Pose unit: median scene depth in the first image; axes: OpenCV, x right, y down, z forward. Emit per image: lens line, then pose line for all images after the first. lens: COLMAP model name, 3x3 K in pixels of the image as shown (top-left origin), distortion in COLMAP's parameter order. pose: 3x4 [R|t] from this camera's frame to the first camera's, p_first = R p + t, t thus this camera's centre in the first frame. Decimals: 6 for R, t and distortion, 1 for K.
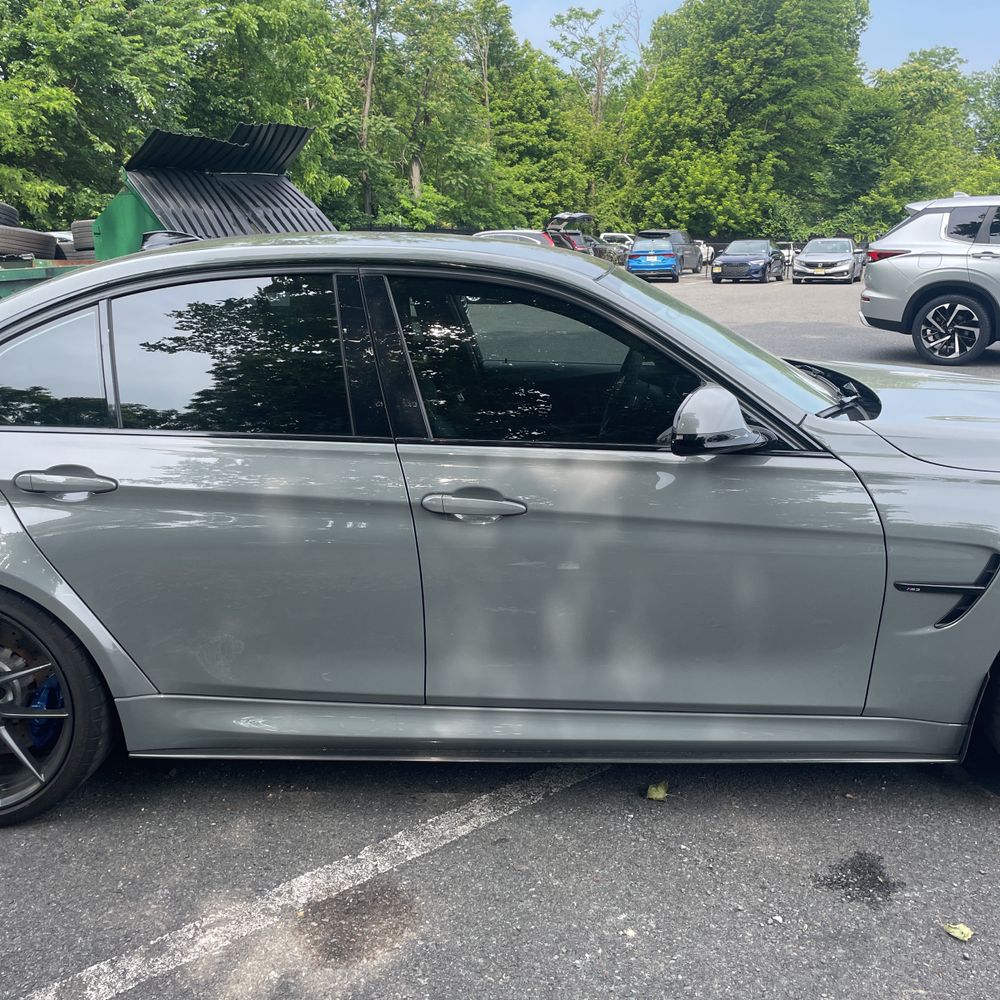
lens RADIAL K [[1016.1, 0, 499.1], [0, 1016.1, 491.1], [0, 0, 1]] dist [0.083186, -0.106796]
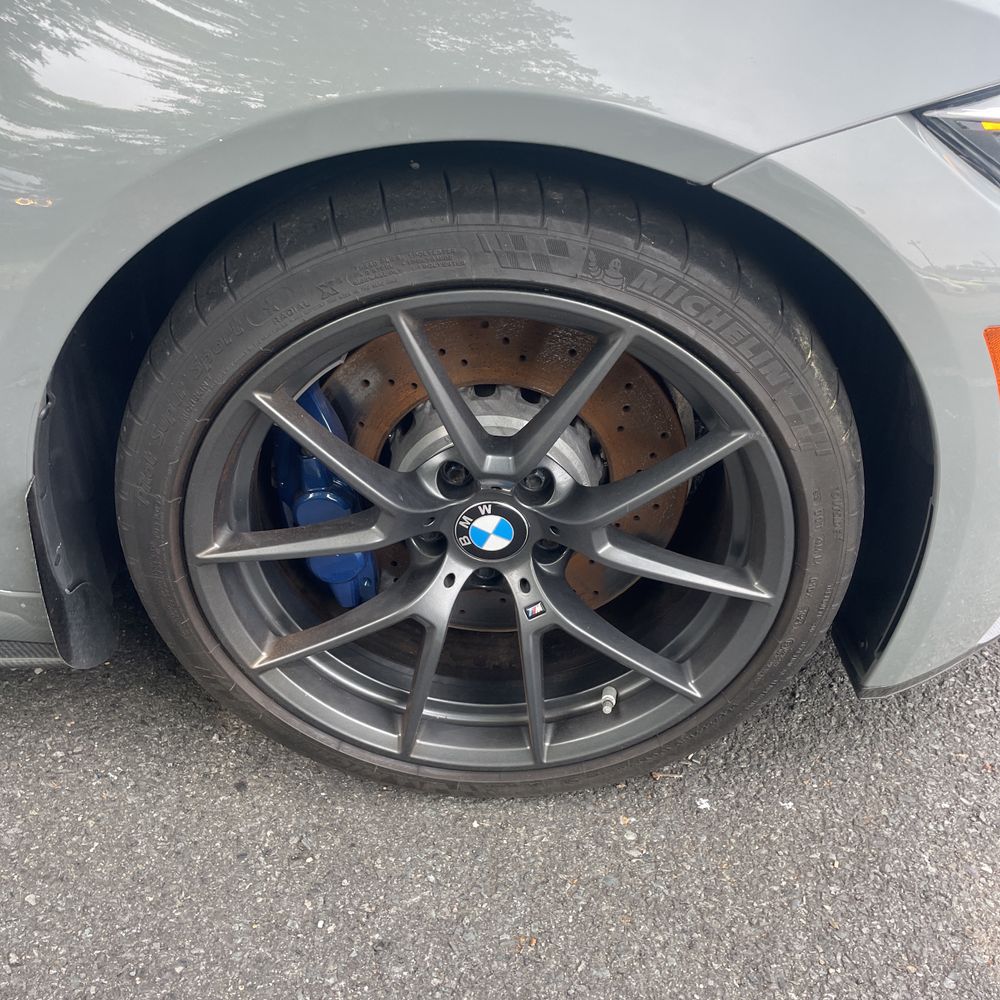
lens RADIAL K [[1026.7, 0, 486.2], [0, 1026.7, 496.8], [0, 0, 1]] dist [0.076986, -0.102636]
pose [[0.998186, 0.009502, 0.059448, 0.031734], [-0.032226, 0.918410, 0.394315, 0.002003], [-0.050851, -0.395515, 0.917051, 0.035187]]
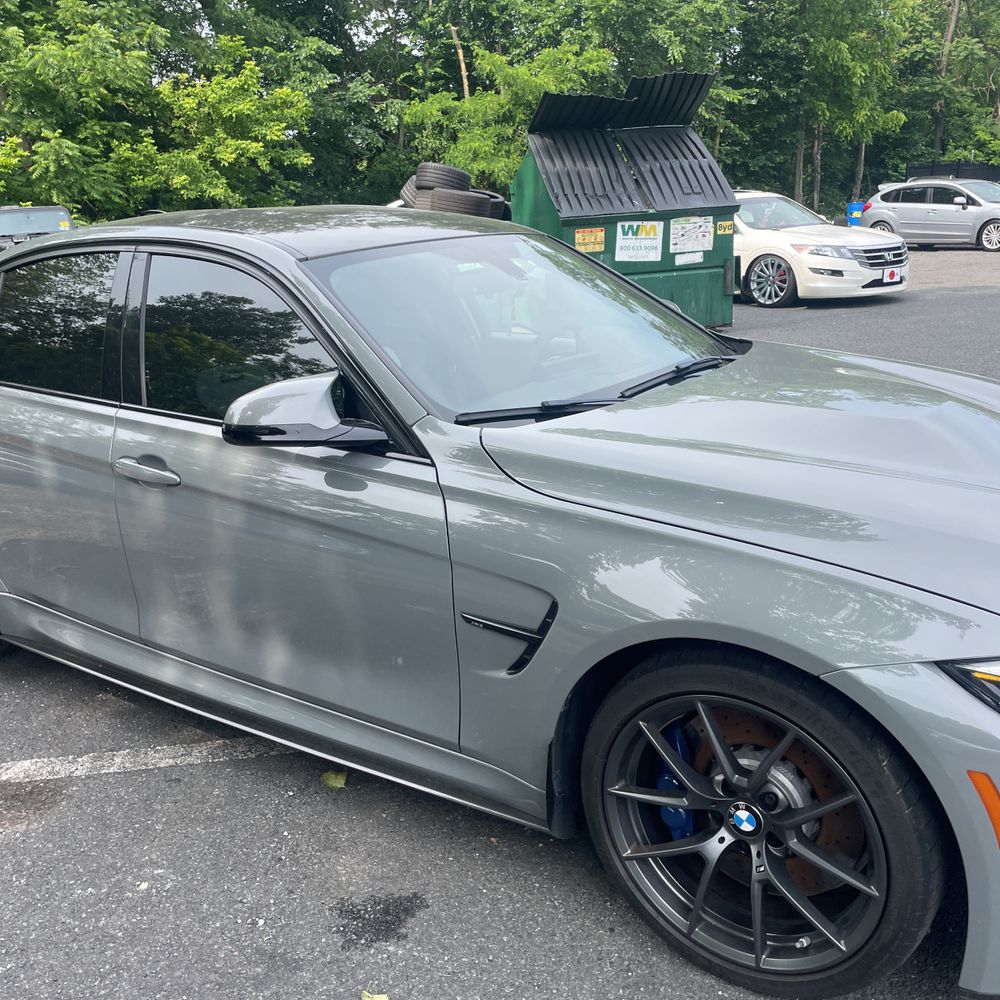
lens RADIAL K [[1007.1, 0, 478.8], [0, 1007.1, 504.1], [0, 0, 1]] dist [0.084578, -0.107683]
pose [[0.841659, 0.131687, -0.523708, 0.043632], [-0.098276, 0.990968, 0.091239, -0.004396], [0.530992, -0.025324, 0.846998, 0.014134]]
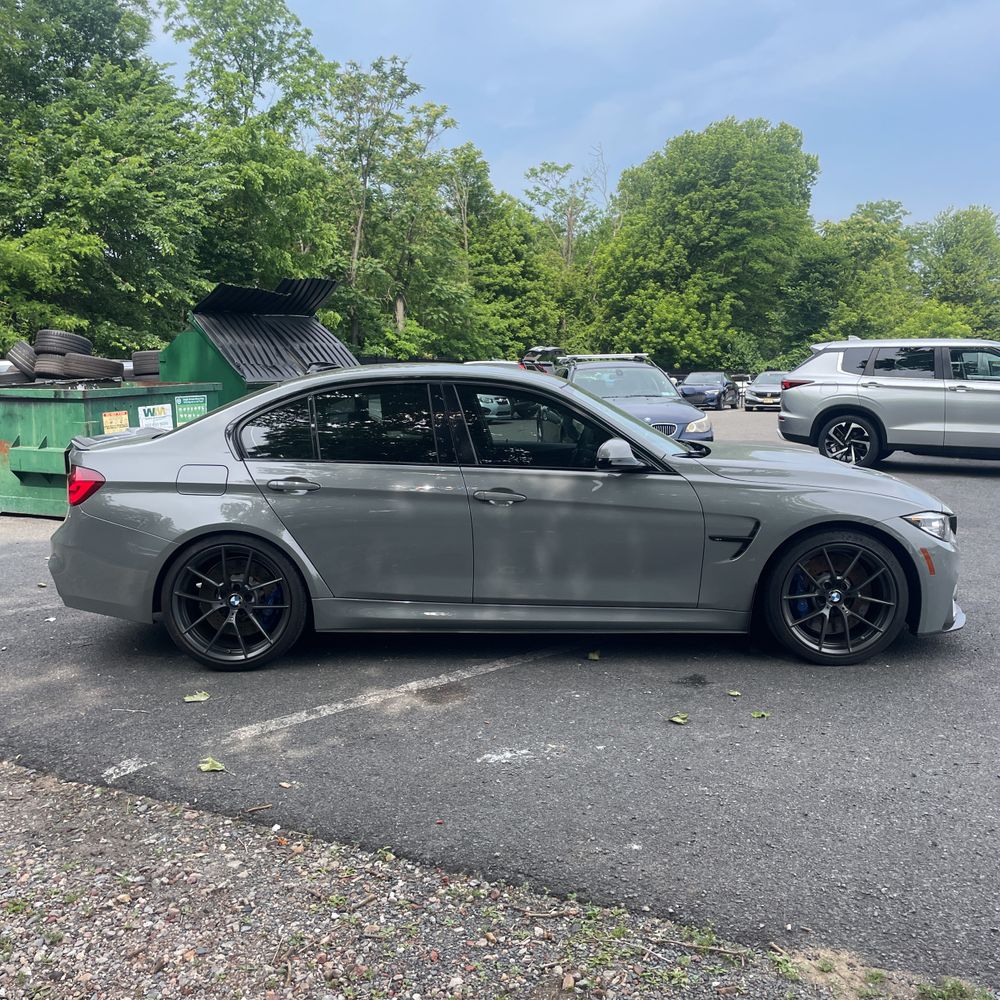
lens RADIAL K [[1026.7, 0, 486.2], [0, 1026.7, 496.8], [0, 0, 1]] dist [0.076986, -0.102636]
pose [[0.999877, 0.007094, 0.013970, -0.004098], [-0.005390, 0.992948, -0.118425, 0.013166], [-0.014711, 0.118335, 0.992865, -0.051942]]
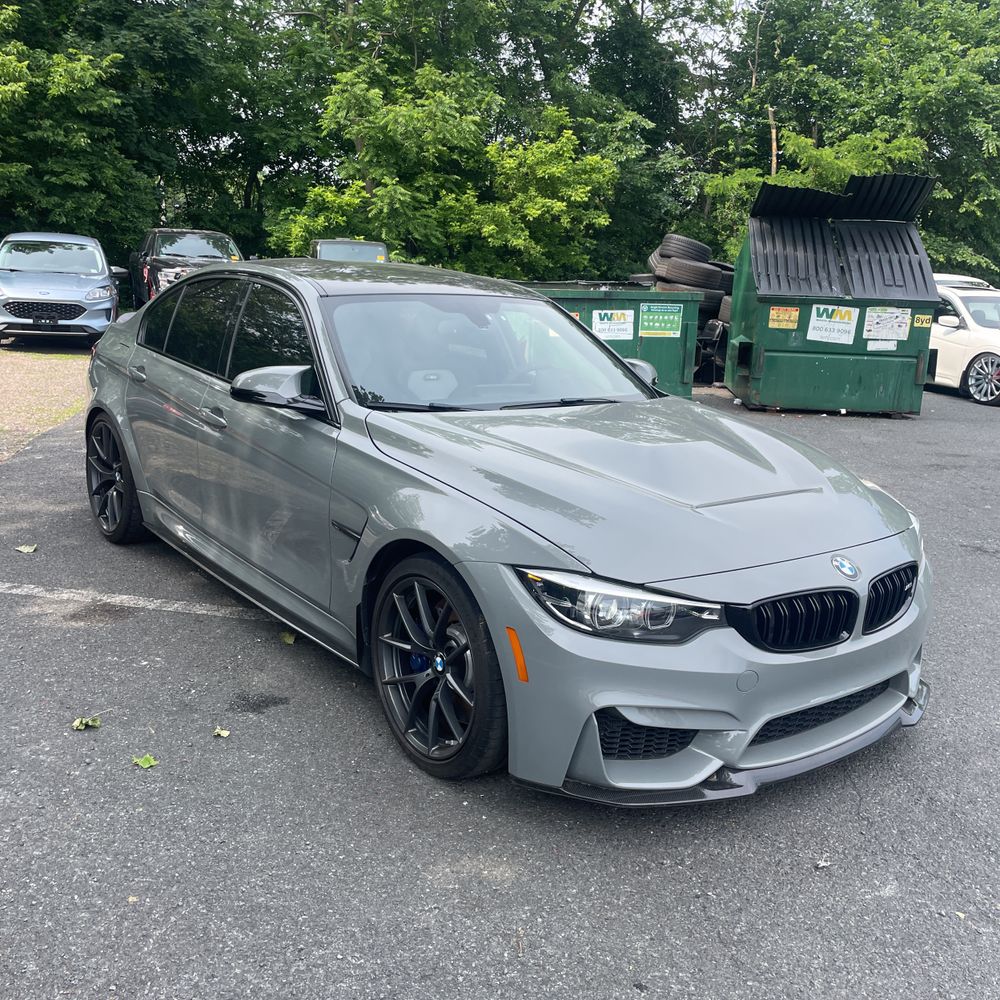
lens RADIAL K [[998.6, 0, 502.4], [0, 998.6, 488.1], [0, 0, 1]] dist [0.107116, -0.153087]
pose [[0.646181, 0.218117, -0.731351, 0.079844], [-0.244415, 0.966962, 0.072434, -0.005781], [0.722987, 0.131948, 0.678144, 0.011689]]
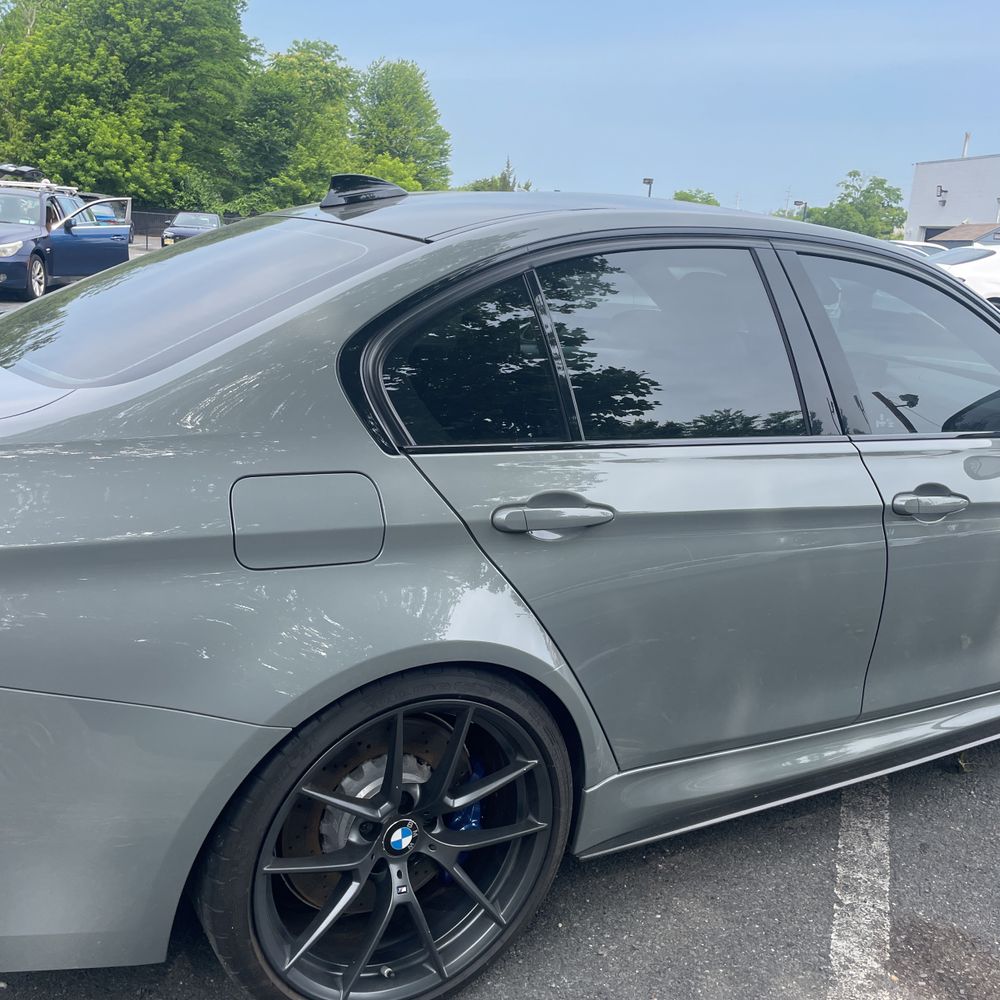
lens RADIAL K [[1026.7, 0, 486.2], [0, 1026.7, 496.8], [0, 0, 1]] dist [0.076986, -0.102636]
pose [[0.839987, -0.076814, 0.537142, -0.046109], [0.063013, 0.997041, 0.044041, -0.003142], [-0.538935, -0.003147, 0.842341, 0.021435]]
